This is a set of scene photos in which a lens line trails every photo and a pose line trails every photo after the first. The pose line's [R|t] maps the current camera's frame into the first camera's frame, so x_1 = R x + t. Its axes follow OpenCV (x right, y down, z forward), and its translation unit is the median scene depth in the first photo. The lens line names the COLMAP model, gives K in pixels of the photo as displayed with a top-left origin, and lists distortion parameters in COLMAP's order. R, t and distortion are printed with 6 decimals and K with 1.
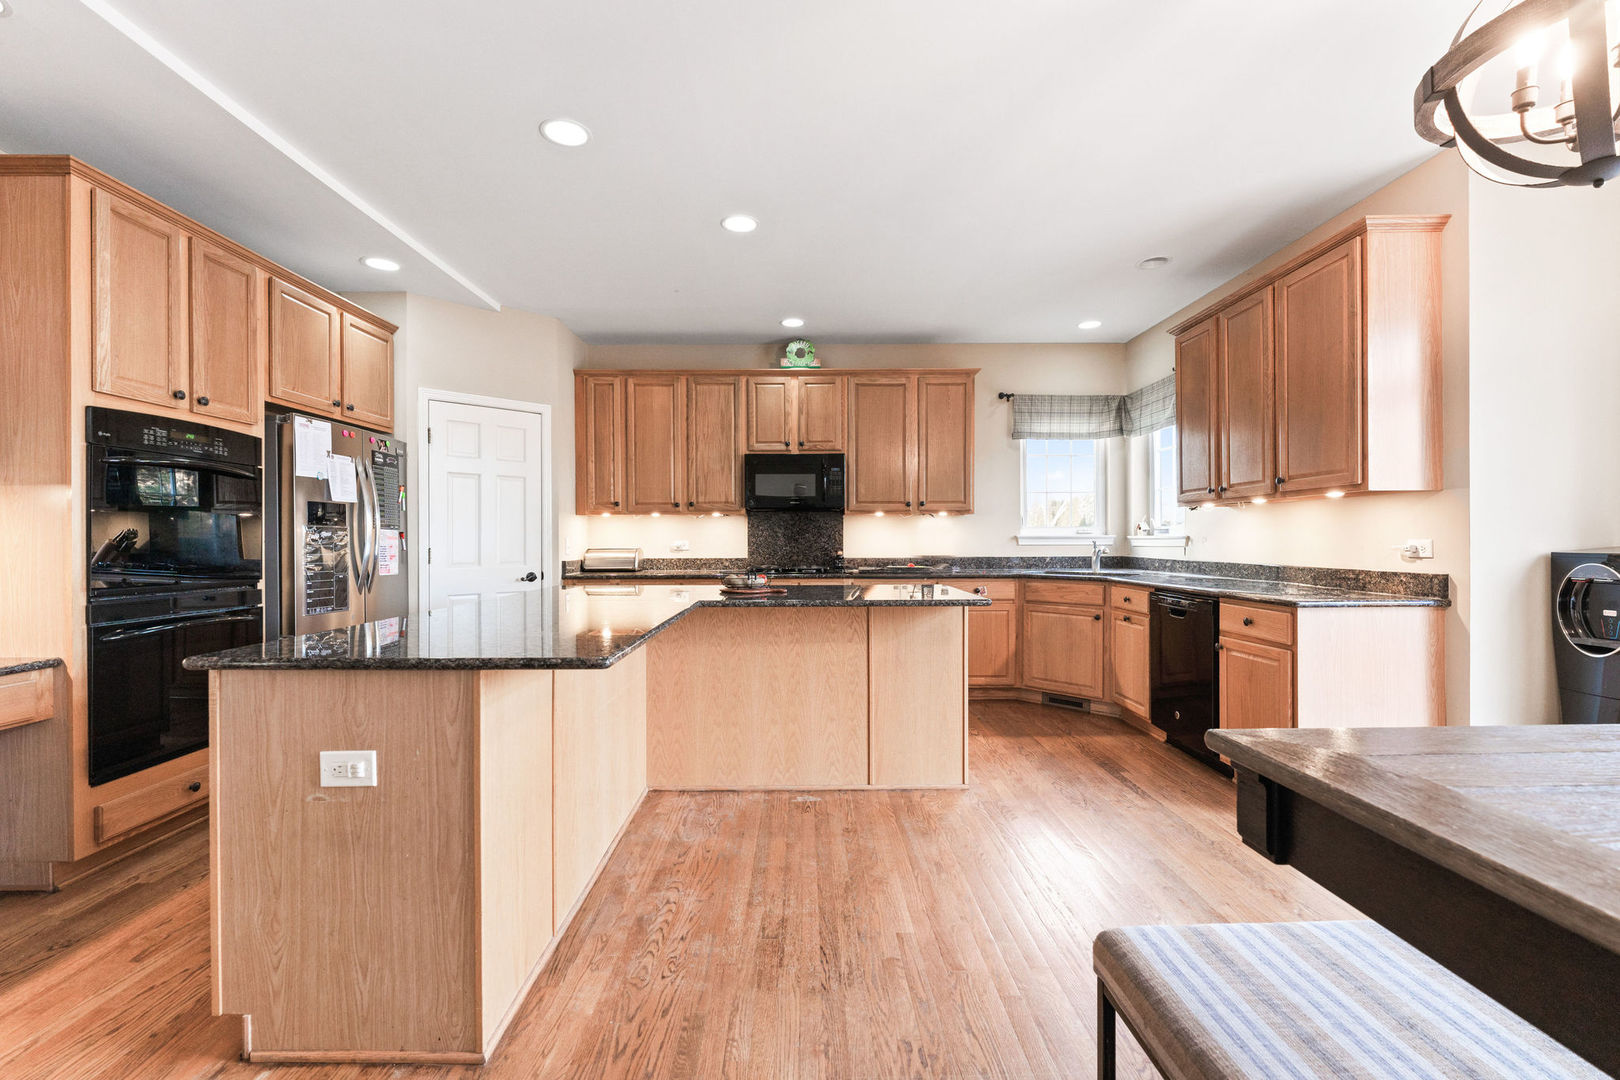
lens RADIAL K [[665.6, 0, 810.0], [0, 665.6, 540.0], [0, 0, 1]] dist [0.000030, 0.000022]
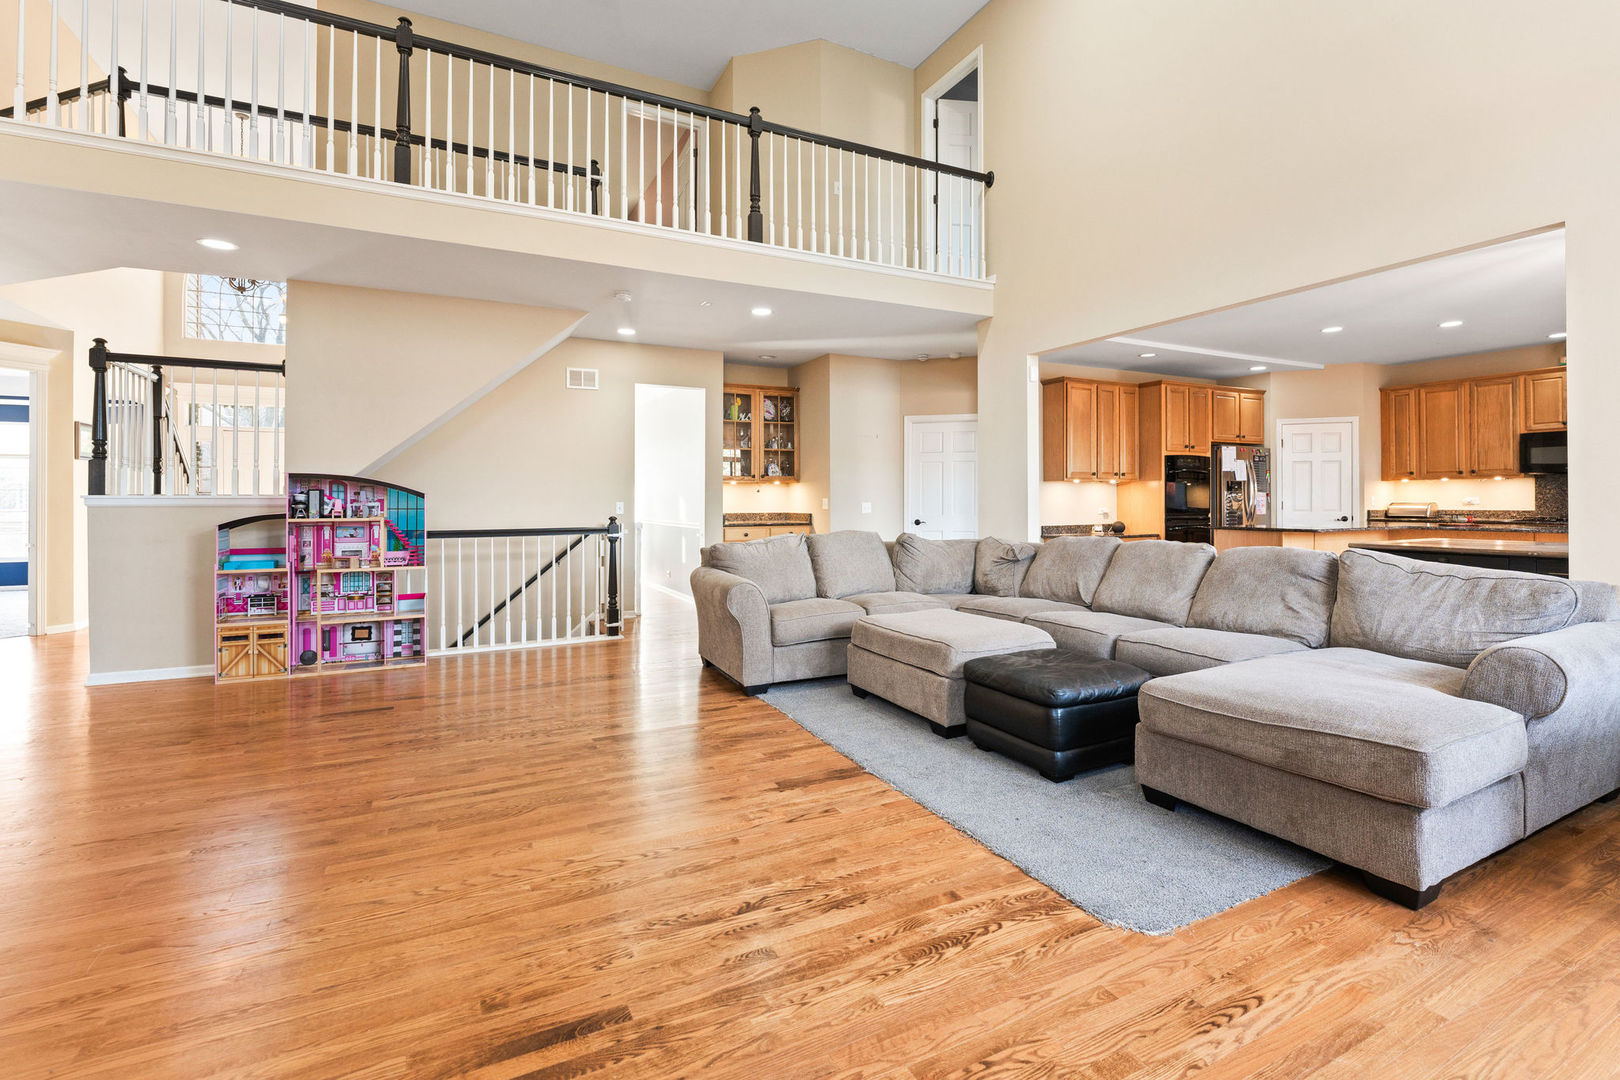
lens RADIAL K [[727.1, 0, 805.6], [0, 727.1, 501.8], [0, 0, 1]] dist [0.000303, -0.000513]
pose [[0.424359, 0.002591, -0.905491, 0.791692], [0.003416, 0.999984, 0.004463, -0.001402], [0.905488, -0.004987, 0.424343, -1.209852]]
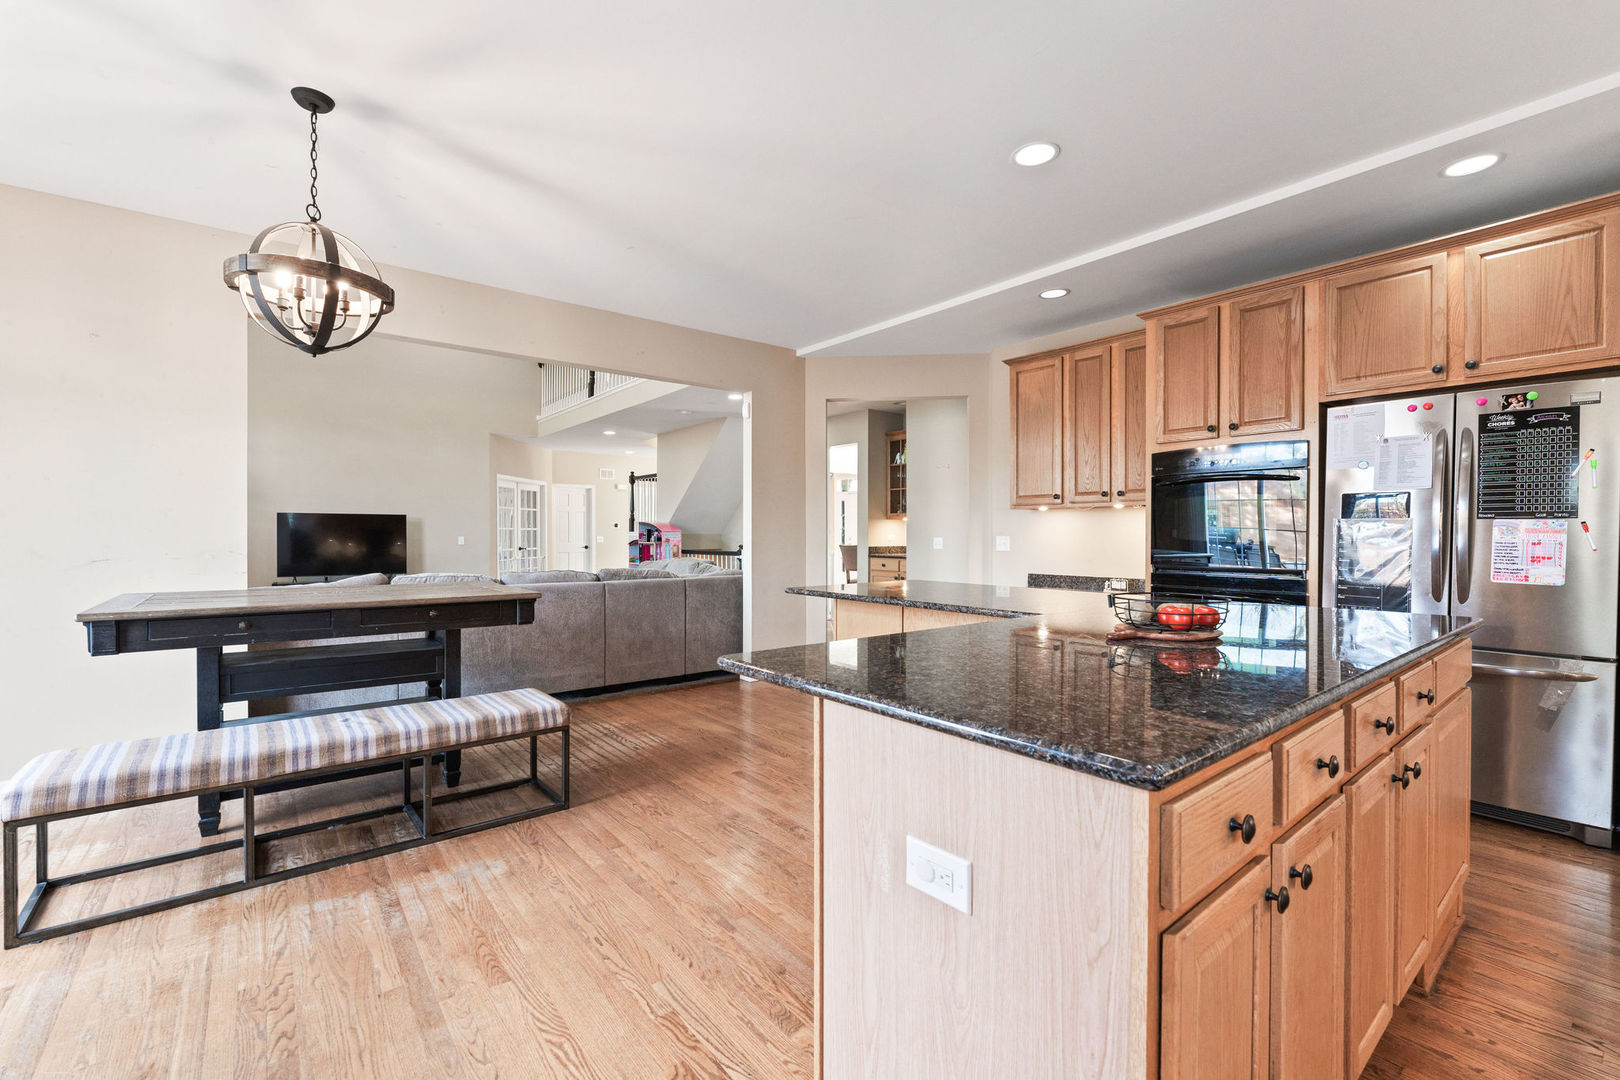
lens RADIAL K [[680.2, 0, 810.0], [0, 680.2, 540.0], [0, 0, 1]] dist [-0.000469, -0.000177]
pose [[-0.791156, 0.008449, -0.611556, 0.388131], [0.002720, 0.999943, 0.010296, -0.003545], [0.611609, 0.006483, -0.791134, 1.083648]]
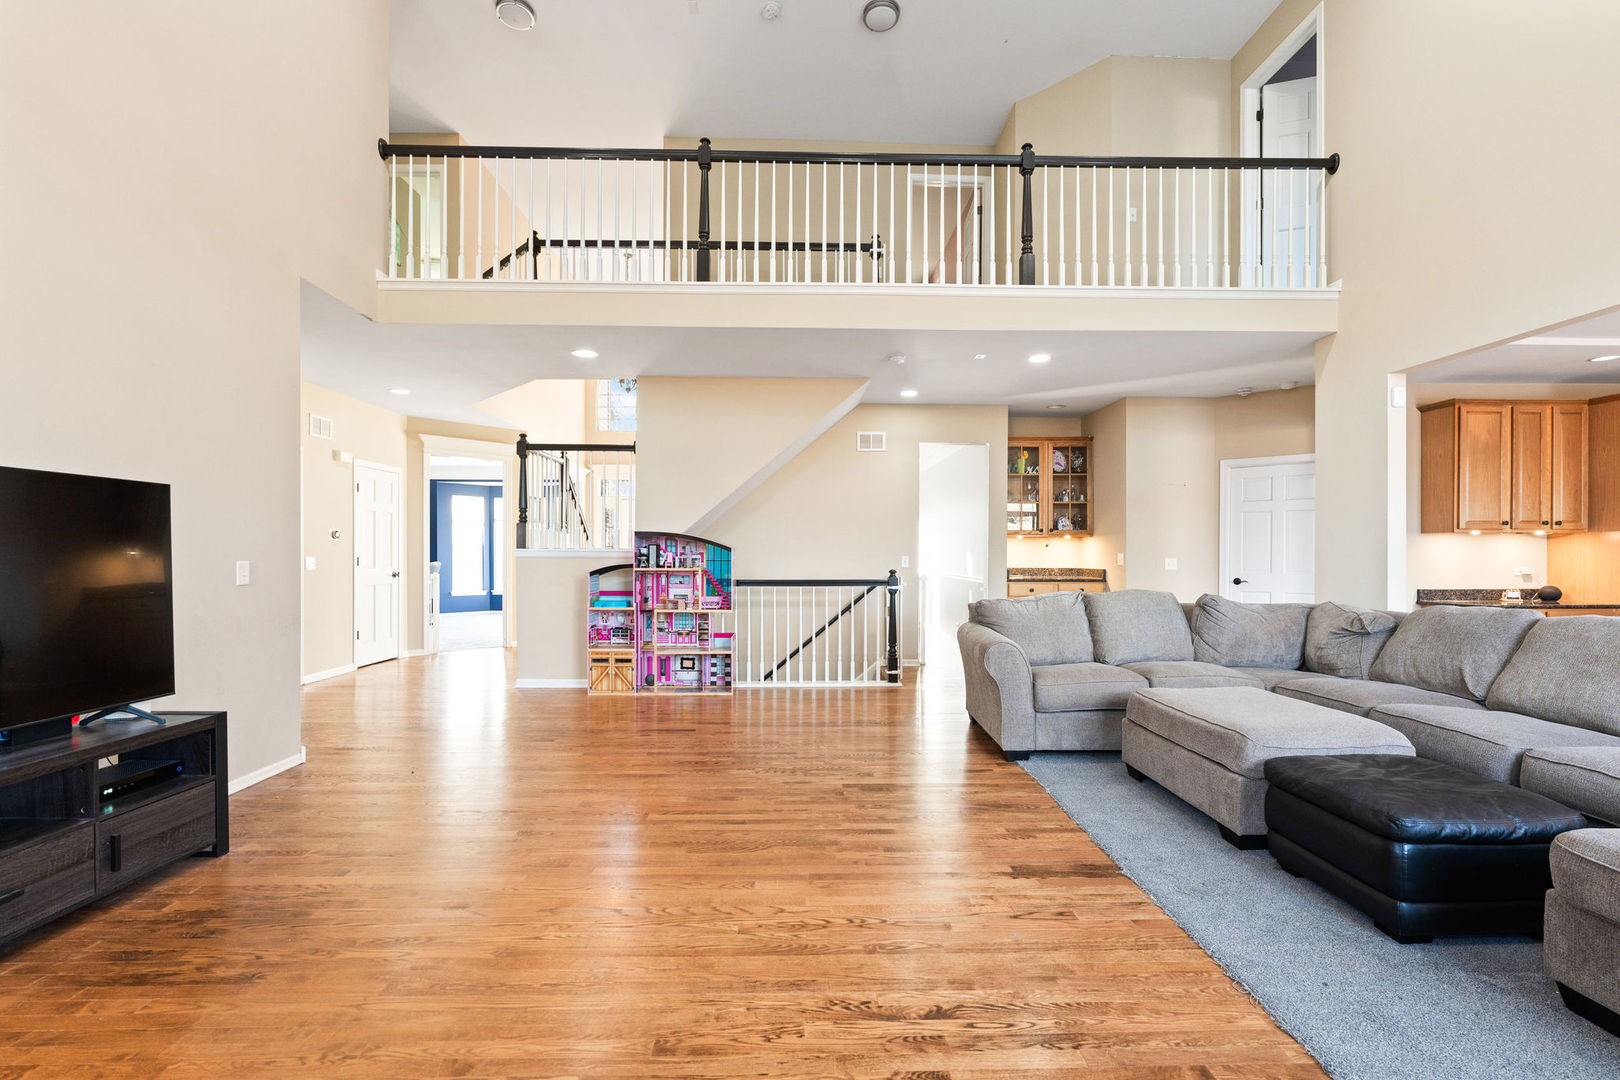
lens RADIAL K [[677.7, 0, 809.2], [0, 677.7, 557.0], [0, 0, 1]] dist [-0.002629, 0.000429]
pose [[0.002460, 0.006936, -0.999973, 0.734864], [-0.001212, 0.999975, 0.006933, -0.003479], [0.999996, 0.001195, 0.002468, -1.112267]]
